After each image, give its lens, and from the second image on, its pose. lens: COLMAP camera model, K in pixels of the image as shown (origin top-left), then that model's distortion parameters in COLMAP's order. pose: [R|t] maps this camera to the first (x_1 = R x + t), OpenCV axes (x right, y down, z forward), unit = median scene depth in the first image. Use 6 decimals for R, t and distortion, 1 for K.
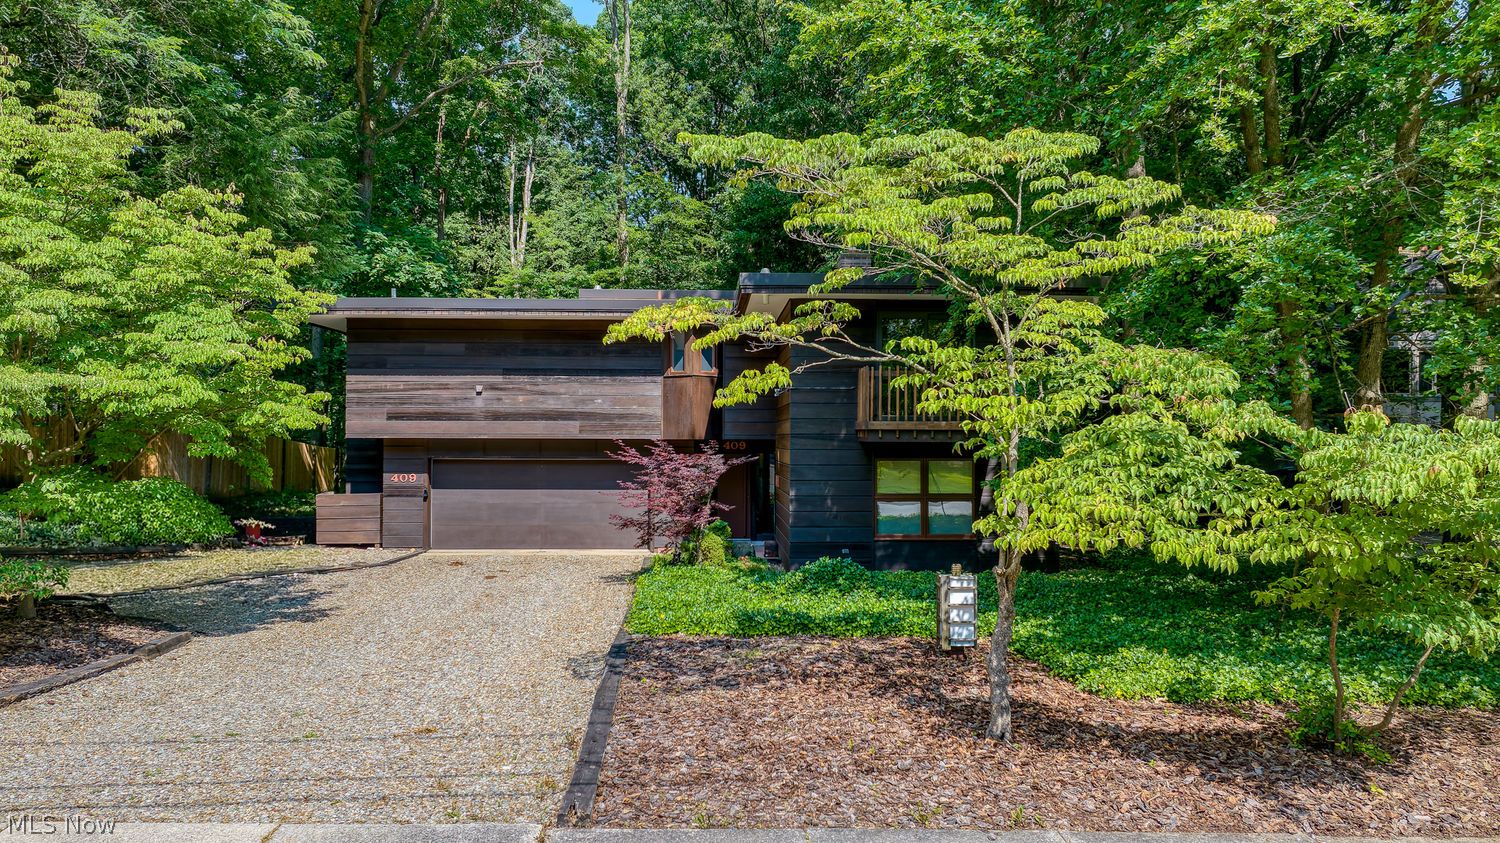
lens RADIAL K [[1043.6, 0, 750.0], [0, 1043.6, 421.5], [0, 0, 1]] dist [0.001052, -0.004976]
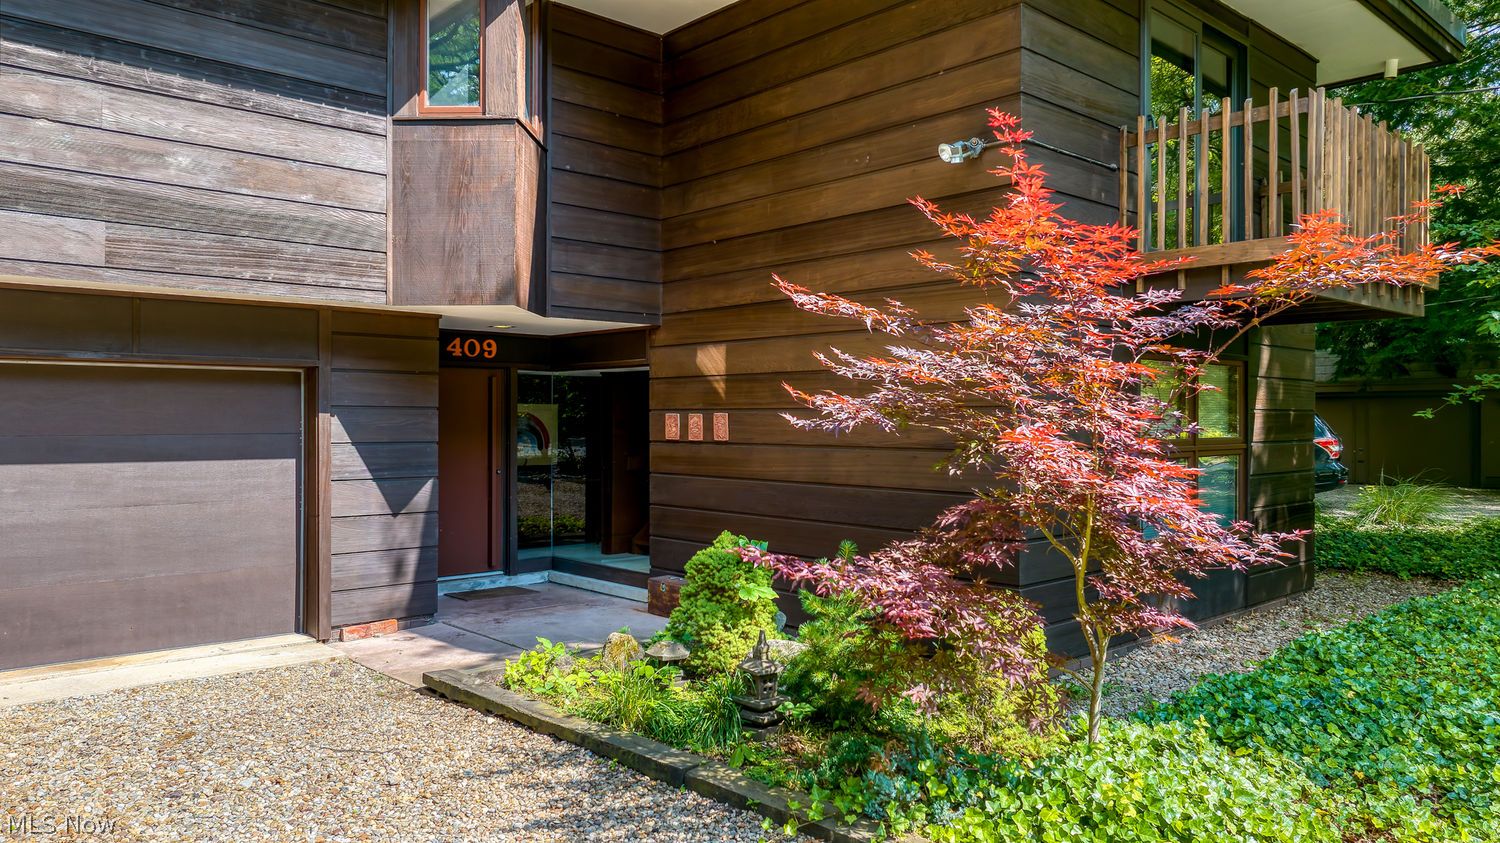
lens RADIAL K [[1043.6, 0, 750.0], [0, 1043.6, 421.5], [0, 0, 1]] dist [0.001052, -0.004976]
pose [[0.763785, -0.005043, 0.645452, -0.213877], [-0.009909, 0.999760, 0.019536, 0.047137], [-0.645395, -0.021317, 0.763551, 0.672047]]
